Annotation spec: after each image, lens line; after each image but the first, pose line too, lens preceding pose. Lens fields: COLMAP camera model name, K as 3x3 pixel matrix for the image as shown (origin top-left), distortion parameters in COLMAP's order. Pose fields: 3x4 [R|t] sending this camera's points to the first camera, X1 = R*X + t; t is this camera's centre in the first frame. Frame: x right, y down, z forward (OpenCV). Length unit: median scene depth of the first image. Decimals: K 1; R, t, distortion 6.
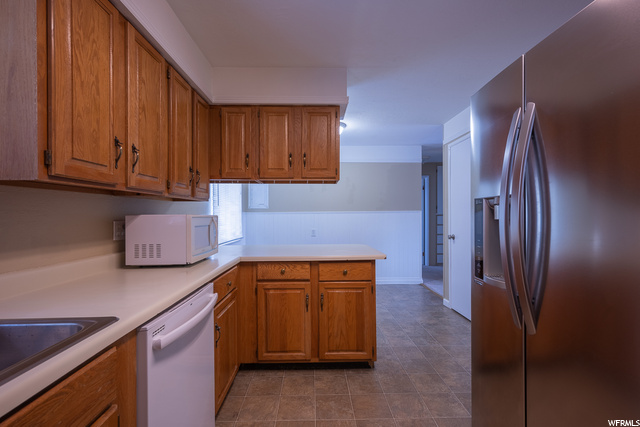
lens RADIAL K [[283.9, 0, 320.0], [0, 283.9, 213.5], [0, 0, 1]] dist [0.002626, 0.000444]
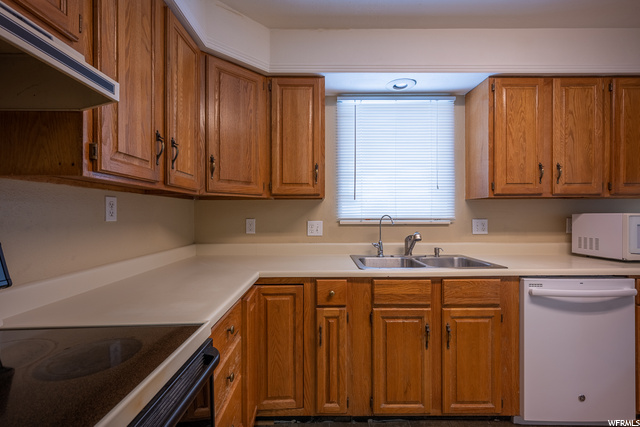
lens RADIAL K [[294.4, 0, 318.7], [0, 294.4, 215.0], [0, 0, 1]] dist [0.000991, 0.000196]
pose [[-0.026243, 0.010250, -0.999603, 0.924744], [0.005695, 0.999933, 0.010104, -0.011626], [0.999639, -0.005428, -0.026300, -0.157169]]
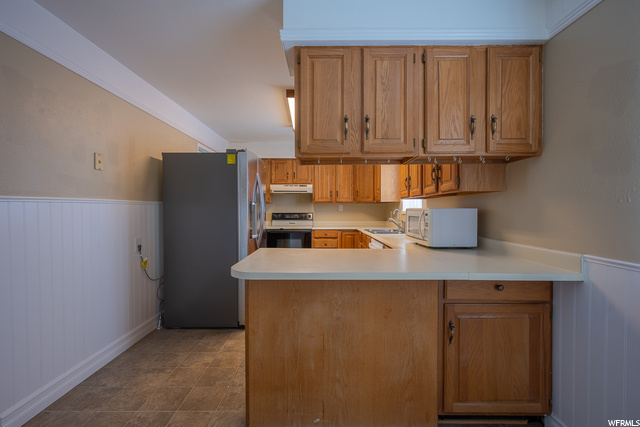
lens RADIAL K [[294.4, 0, 318.7], [0, 294.4, 215.0], [0, 0, 1]] dist [0.000991, 0.000196]
pose [[-0.999739, 0.001088, 0.022813, 0.004328], [0.001383, 0.999916, 0.012899, 0.029921], [-0.022797, 0.012927, -0.999657, 3.773718]]
